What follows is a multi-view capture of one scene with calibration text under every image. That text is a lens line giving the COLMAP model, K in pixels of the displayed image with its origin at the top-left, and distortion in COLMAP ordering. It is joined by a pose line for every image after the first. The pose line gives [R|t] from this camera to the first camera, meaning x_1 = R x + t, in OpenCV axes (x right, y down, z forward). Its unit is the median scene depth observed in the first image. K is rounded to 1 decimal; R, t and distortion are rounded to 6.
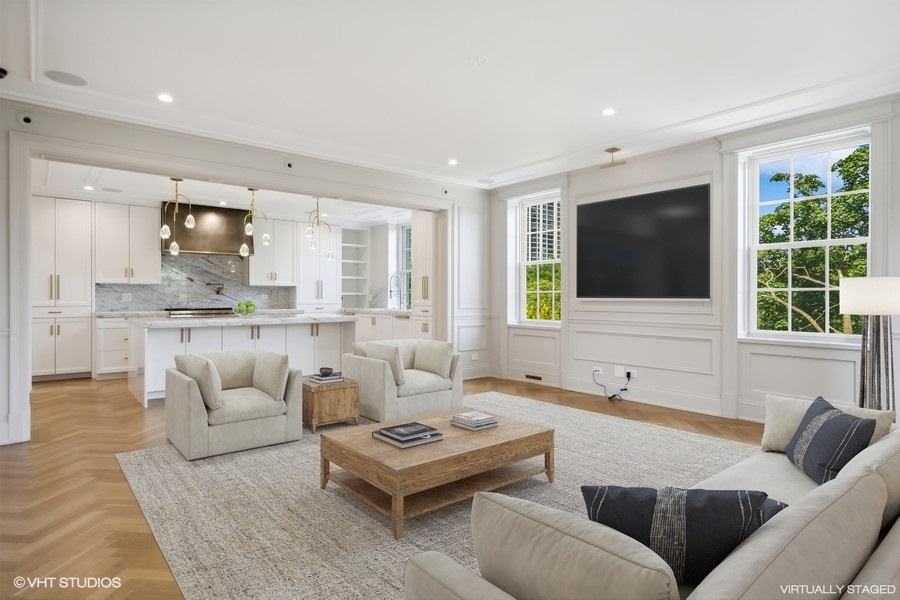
lens RADIAL K [[505.4, 0, 510.1], [0, 505.4, 300.4], [0, 0, 1]] dist [-0.001435, -0.000291]
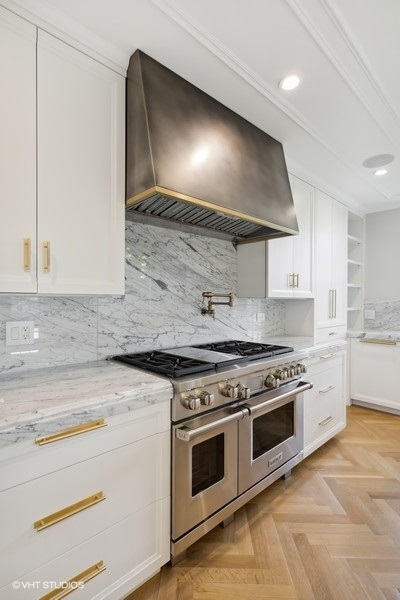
lens RADIAL K [[279.4, 0, 235.2], [0, 279.4, 301.9], [0, 0, 1]] dist [0.001873, -0.000603]
pose [[0.995622, -0.000185, 0.093469, -0.273997], [0.000566, 0.999992, -0.004054, -0.011553], [-0.093468, 0.004089, 0.995614, 0.345908]]
